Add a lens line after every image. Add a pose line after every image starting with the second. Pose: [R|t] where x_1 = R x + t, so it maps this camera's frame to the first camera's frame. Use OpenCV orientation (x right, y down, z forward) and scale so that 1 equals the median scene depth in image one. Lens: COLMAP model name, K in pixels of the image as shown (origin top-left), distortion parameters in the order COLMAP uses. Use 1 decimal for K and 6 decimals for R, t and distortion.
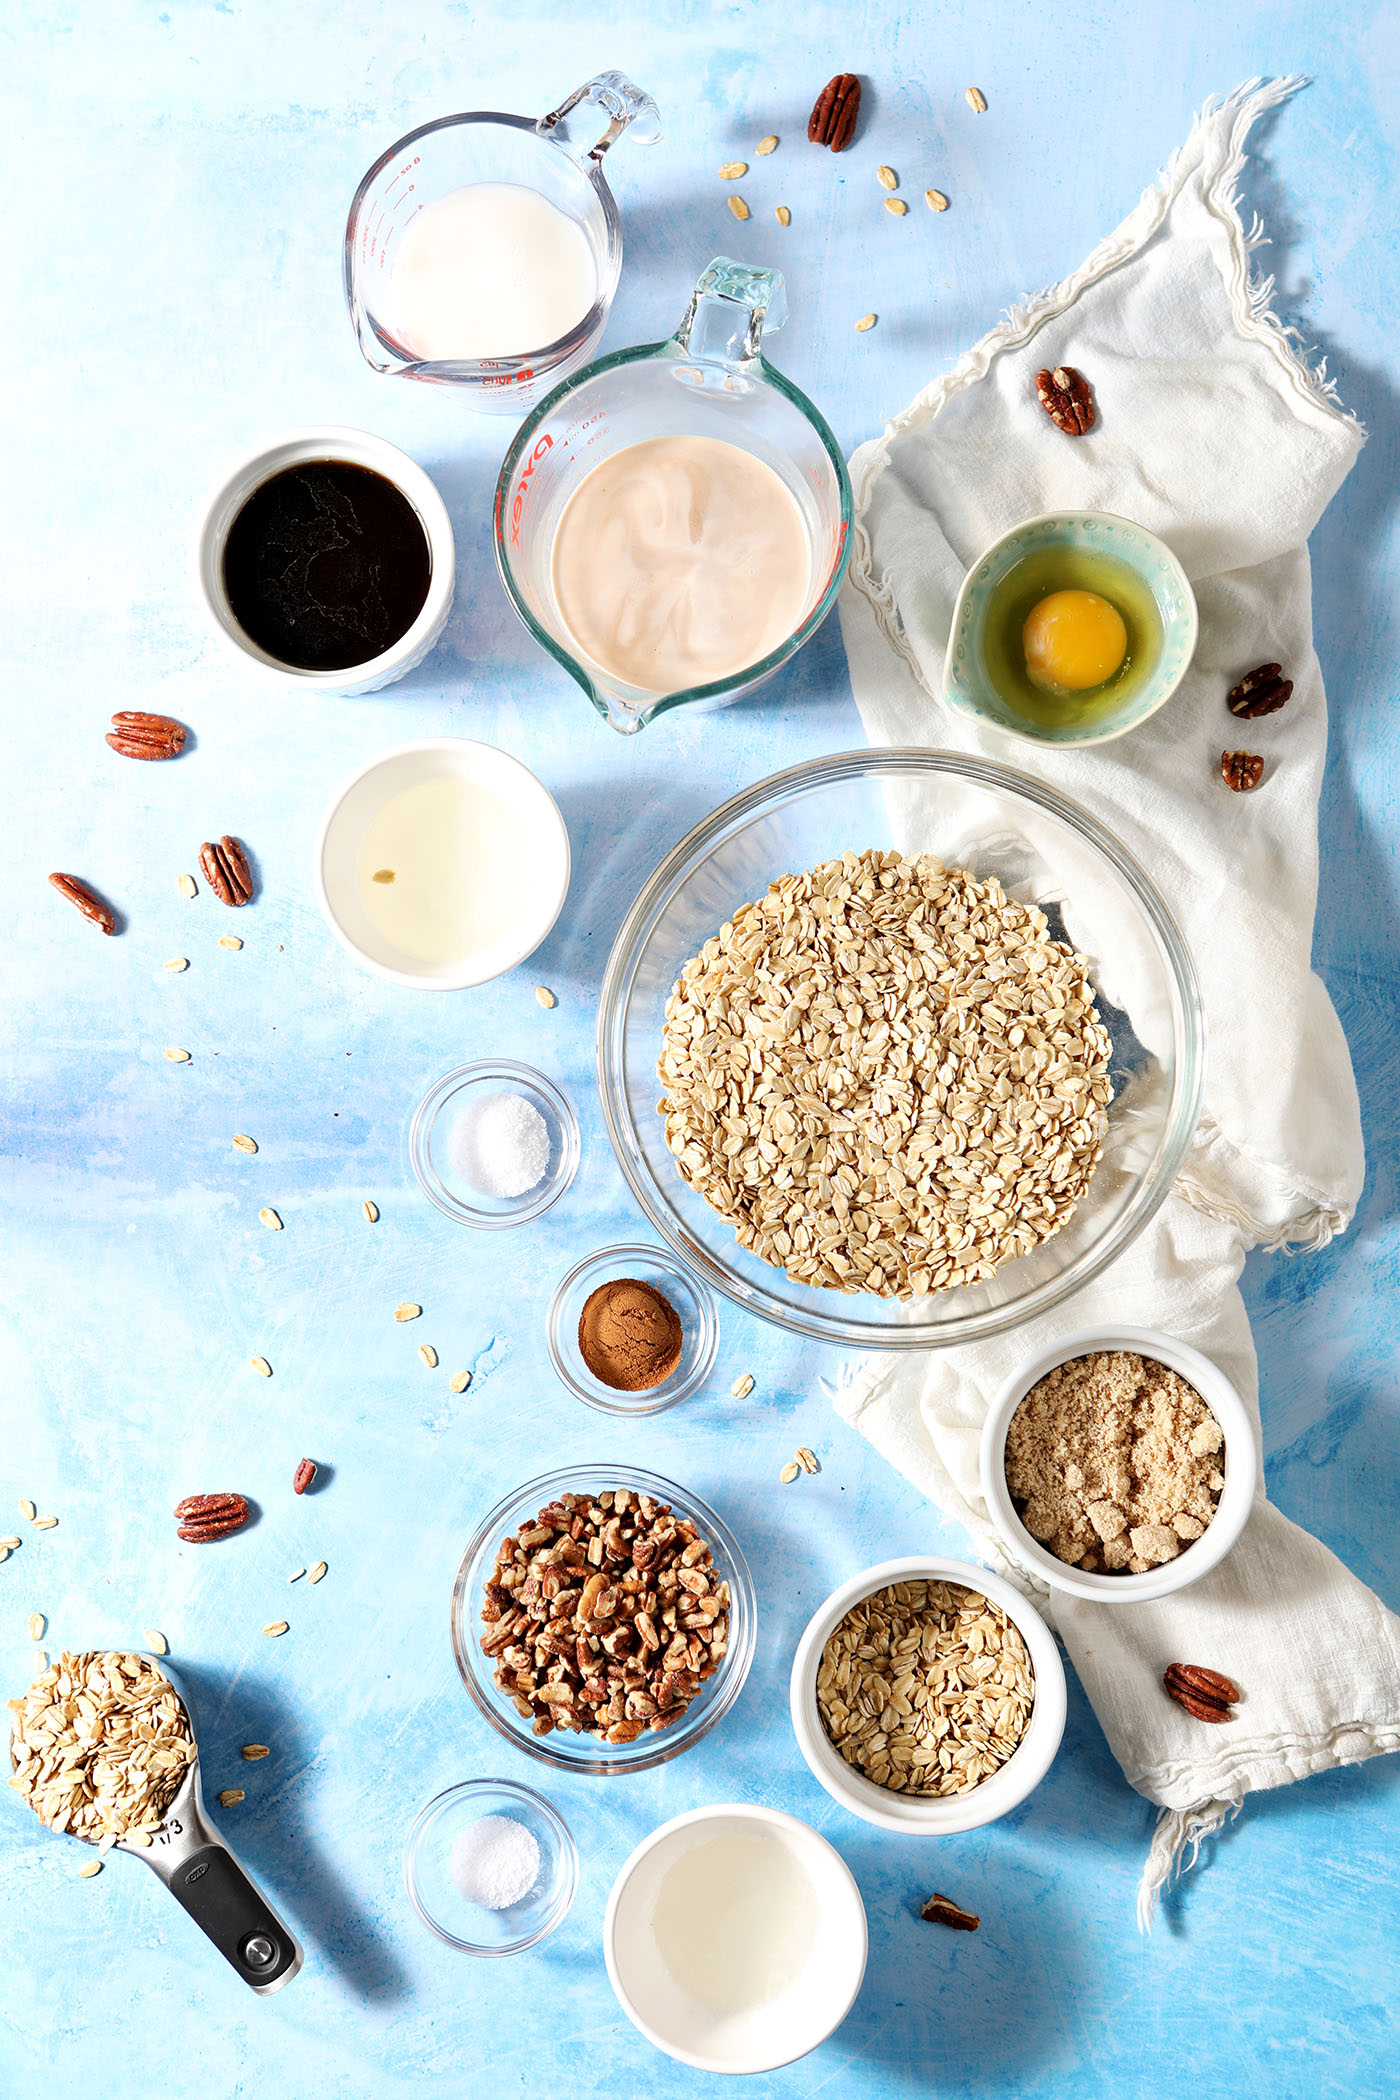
lens RADIAL K [[3096.2, 0, 699.5], [0, 3096.2, 1050.6], [0, 0, 1]] dist [-0.057222, 0.000000]
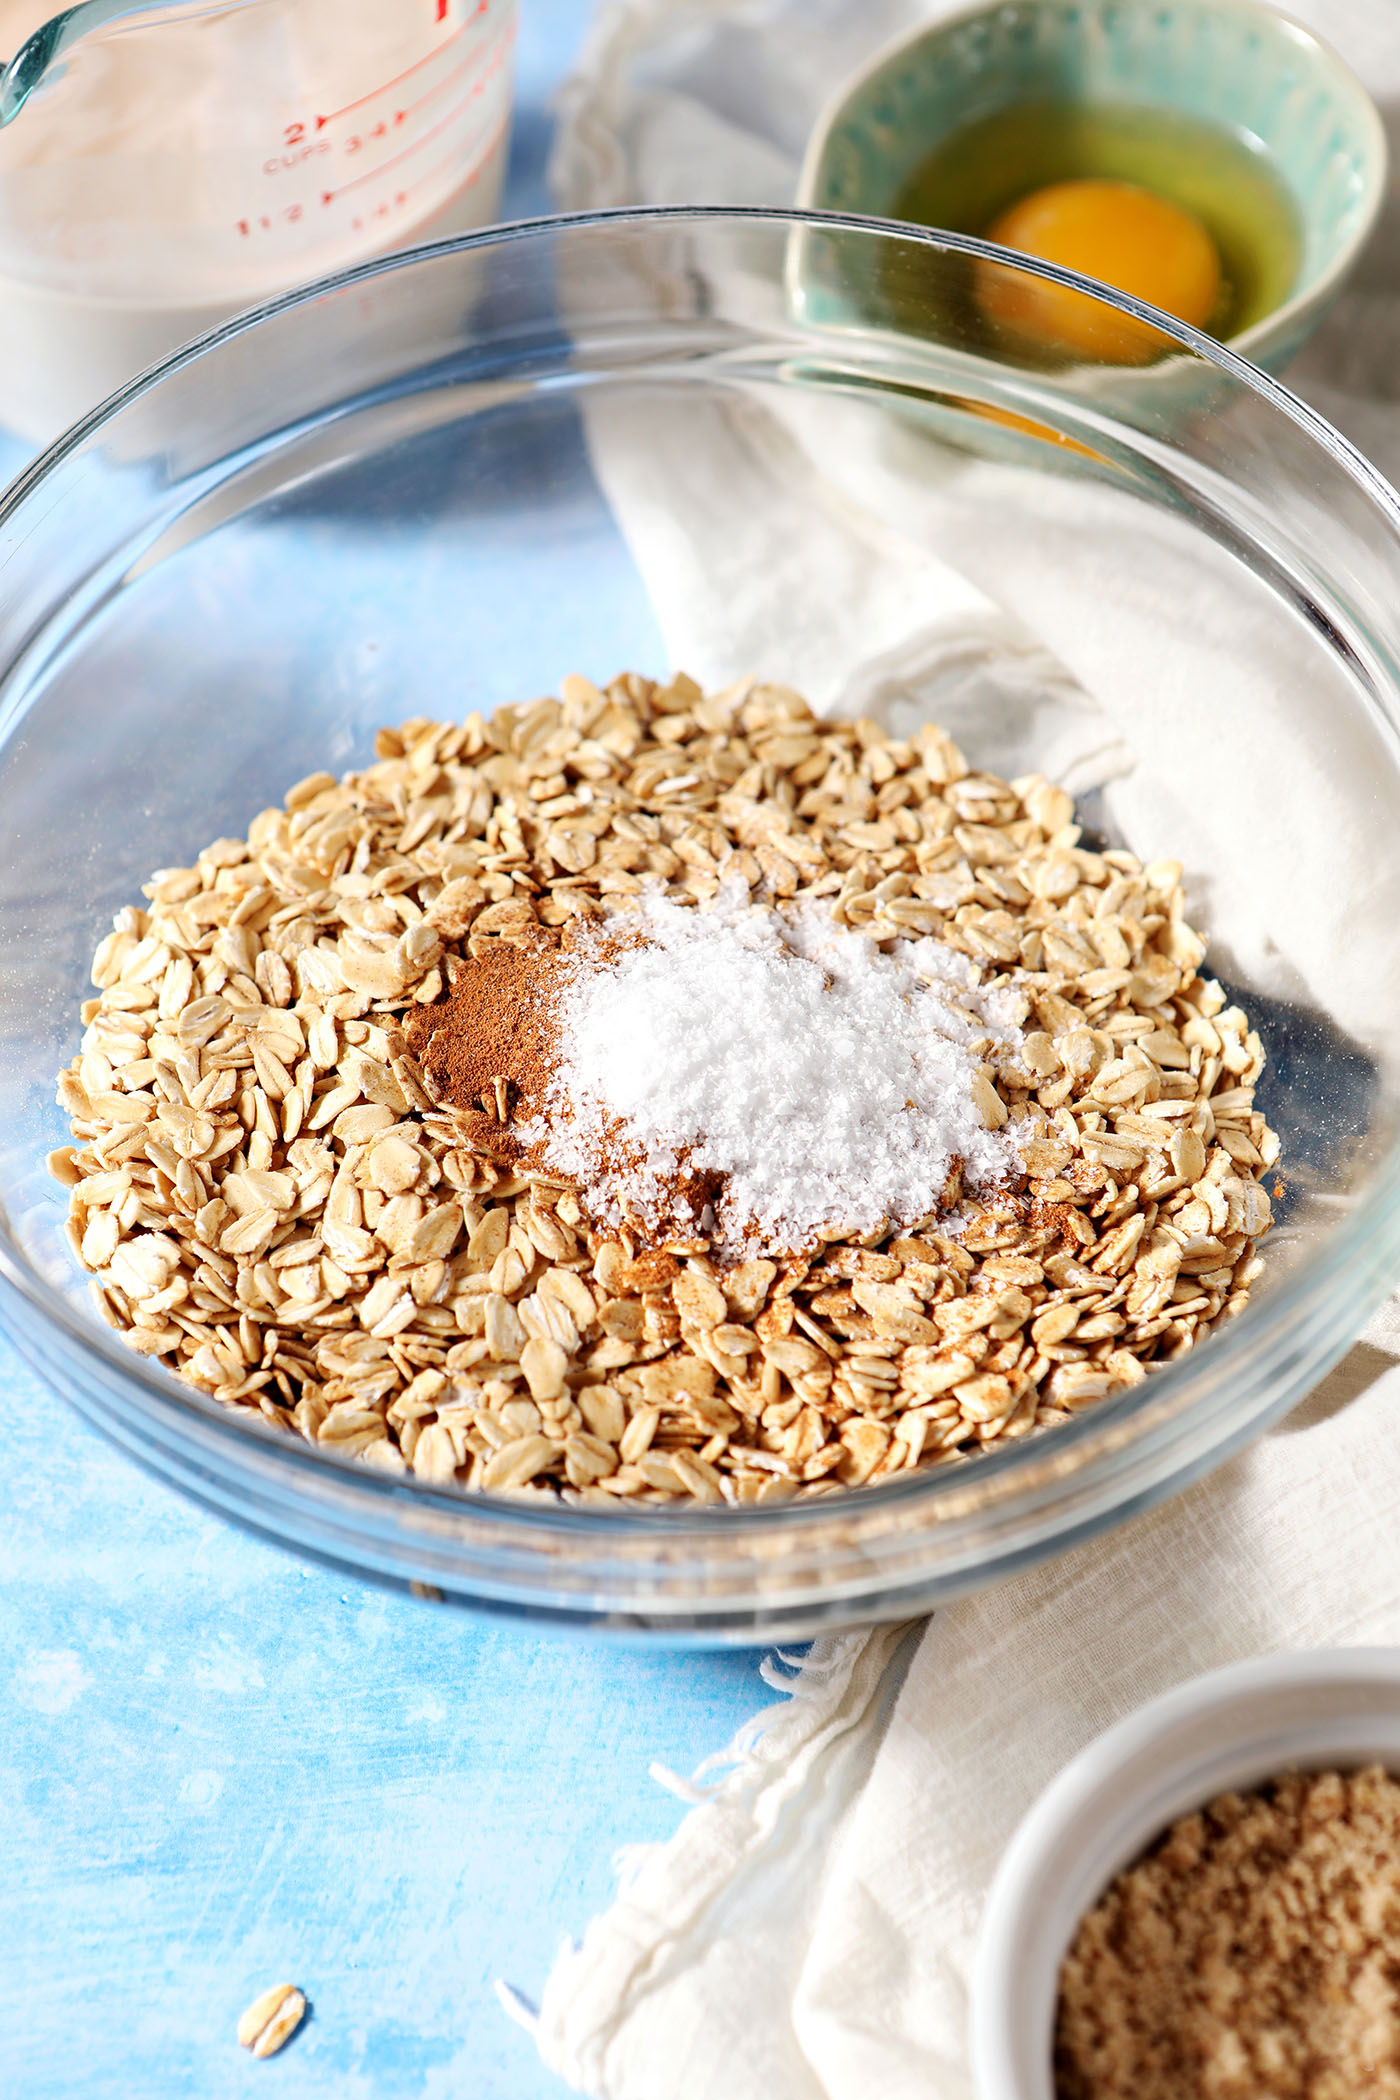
lens RADIAL K [[4083.5, 0, 695.5], [0, 4083.5, 1055.7], [0, 0, 1]] dist [0.373290, 0.000000]
pose [[0.999665, -0.006510, 0.025035, 0.051070], [0.018253, 0.863270, -0.504412, 0.257038], [-0.018328, 0.504700, 0.863100, 0.568123]]
